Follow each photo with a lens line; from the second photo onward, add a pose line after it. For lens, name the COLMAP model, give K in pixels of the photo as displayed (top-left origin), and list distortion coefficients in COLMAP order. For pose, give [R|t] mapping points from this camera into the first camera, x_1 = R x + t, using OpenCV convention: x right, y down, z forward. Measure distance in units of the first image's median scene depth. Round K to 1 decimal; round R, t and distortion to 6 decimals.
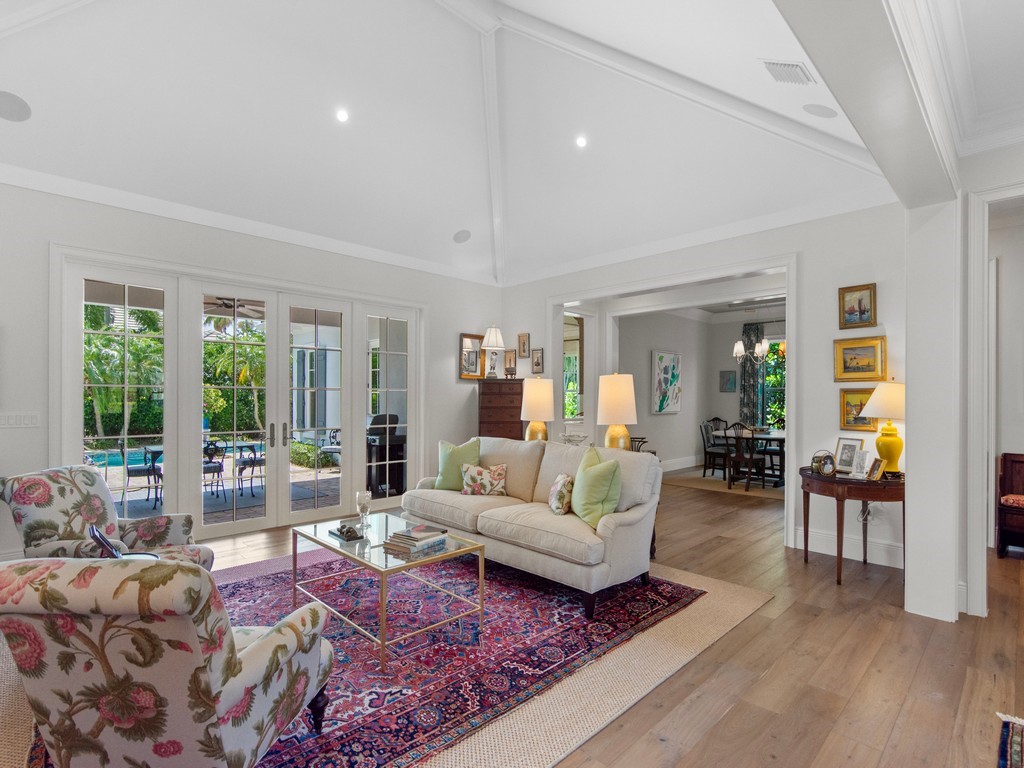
lens RADIAL K [[505.8, 0, 512.5], [0, 505.8, 399.4], [0, 0, 1]] dist [0.000931, 0.000165]
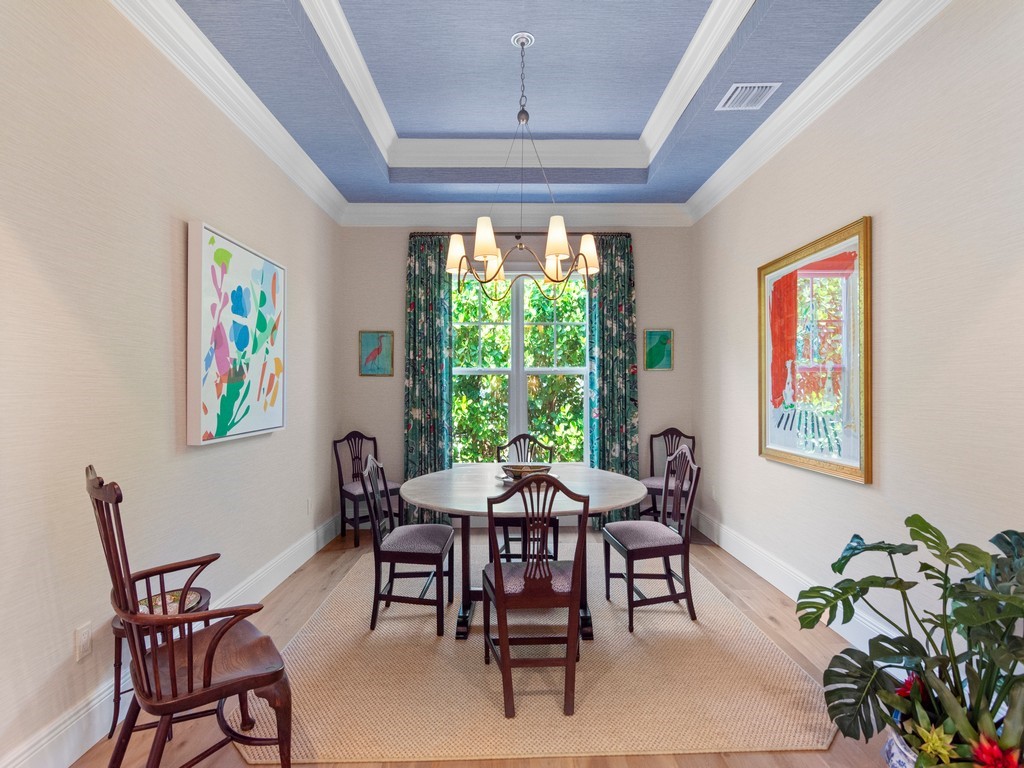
lens RADIAL K [[517.7, 0, 513.5], [0, 517.7, 387.9], [0, 0, 1]] dist [-0.000247, 0.000183]
pose [[0.687306, -0.006351, 0.726340, 0.248225], [0.011162, 0.999936, -0.001820, -0.001946], [-0.726282, 0.009358, 0.687333, 0.873654]]
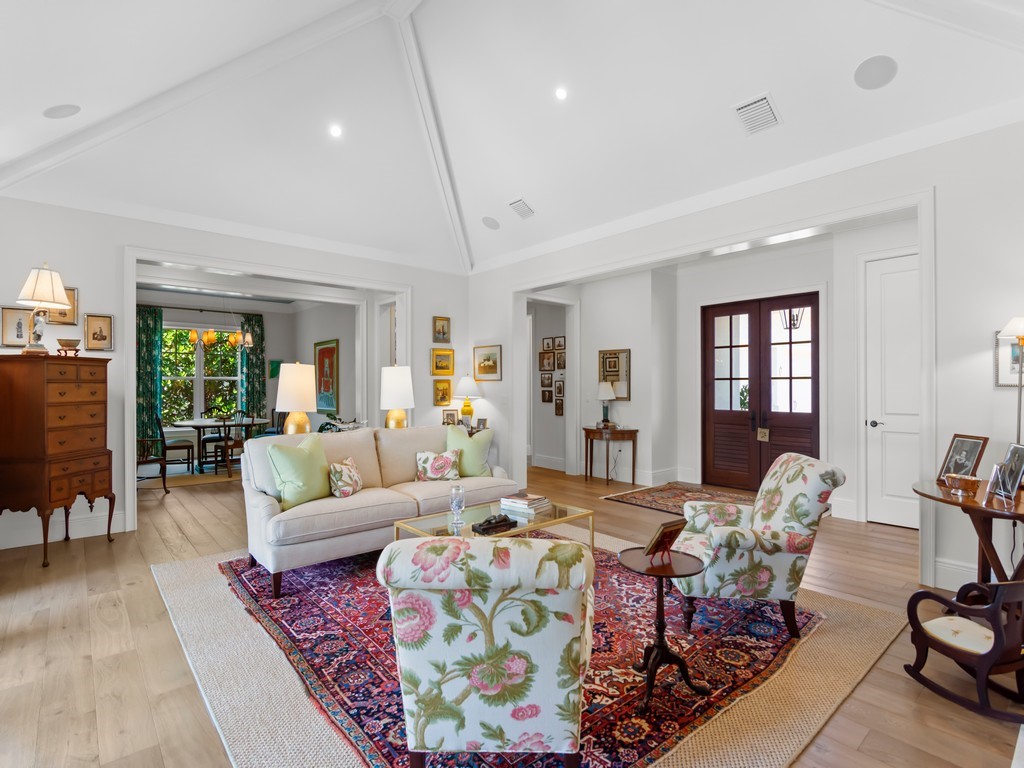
lens RADIAL K [[517.7, 0, 513.5], [0, 517.7, 387.9], [0, 0, 1]] dist [-0.000247, 0.000183]
pose [[0.061261, -0.005937, 0.998104, -0.606479], [0.008404, 0.999950, 0.005432, -0.001040], [-0.998086, 0.008055, 0.061308, 0.410703]]
